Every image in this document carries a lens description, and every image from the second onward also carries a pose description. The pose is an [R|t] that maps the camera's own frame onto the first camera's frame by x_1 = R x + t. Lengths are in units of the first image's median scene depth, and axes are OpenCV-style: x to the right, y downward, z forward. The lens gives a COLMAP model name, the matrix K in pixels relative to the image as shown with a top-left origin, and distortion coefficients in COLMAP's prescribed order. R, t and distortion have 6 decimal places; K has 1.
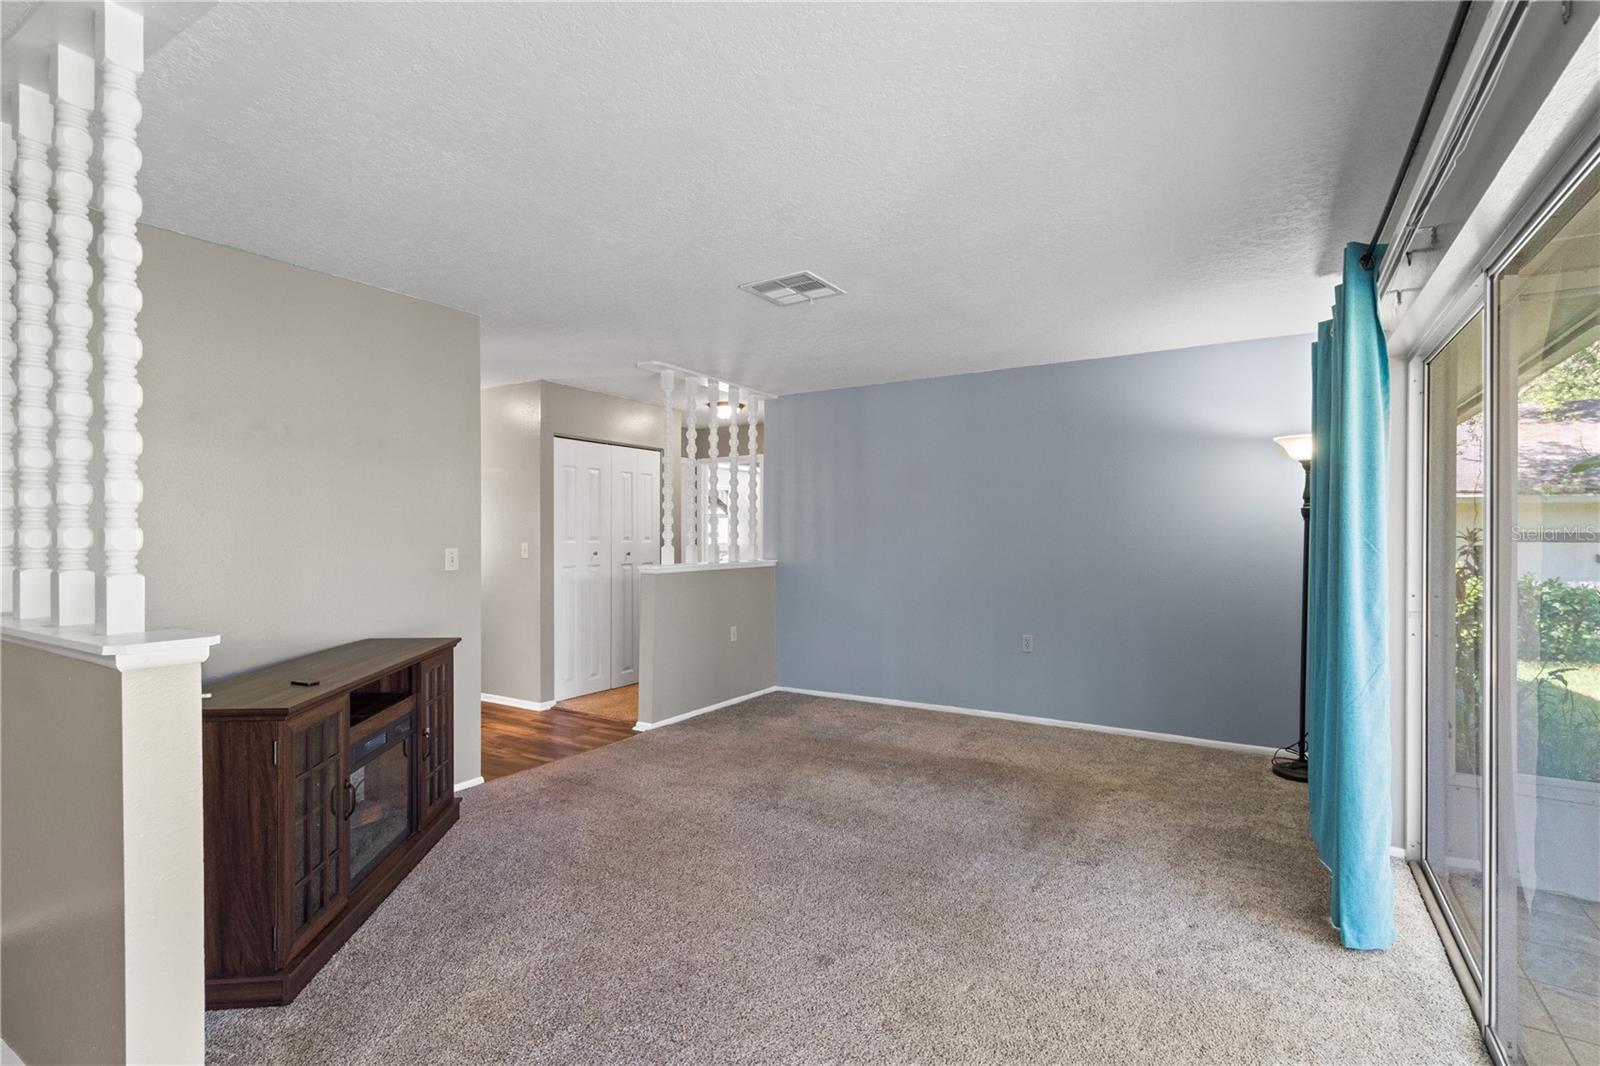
lens RADIAL K [[739.7, 0, 800.0], [0, 739.7, 533.0], [0, 0, 1]] dist [0.013588, -0.000462]
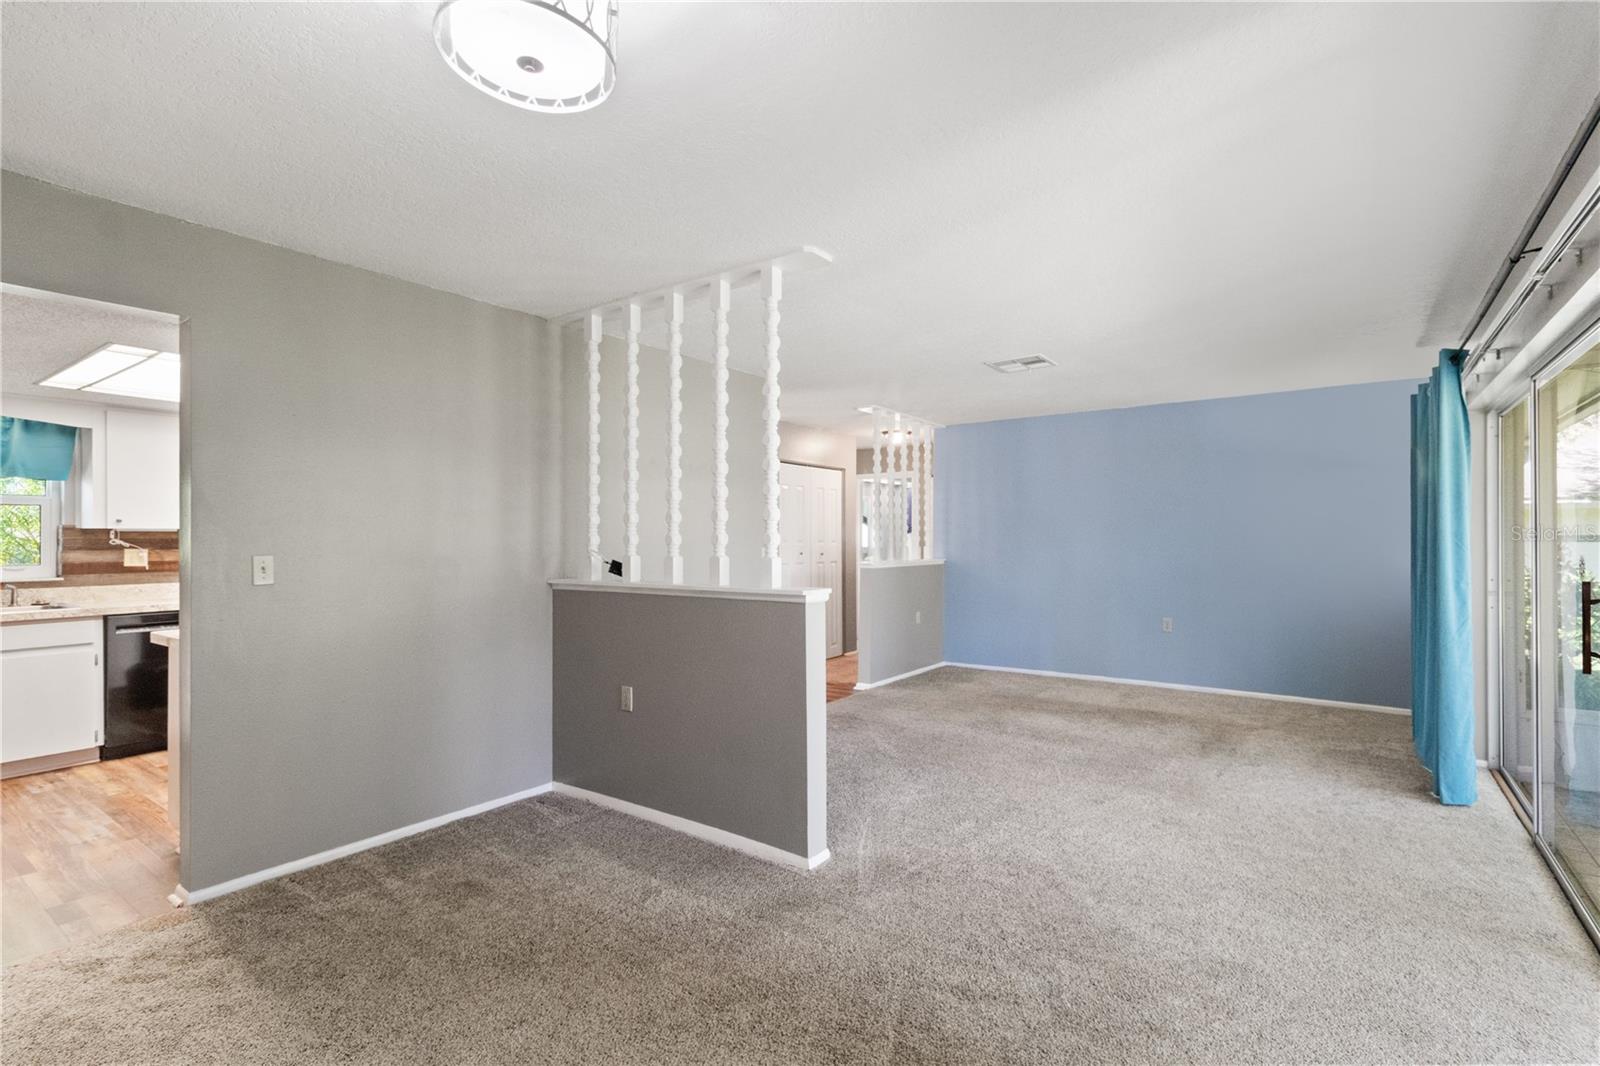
lens RADIAL K [[754.4, 0, 800.0], [0, 754.4, 533.0], [0, 0, 1]] dist [0.025646, -0.001051]
pose [[0.998259, -0.002883, -0.058916, -0.398925], [0.002540, 0.999979, -0.005893, 0.001739], [0.058932, 0.005733, 0.998246, -0.531192]]
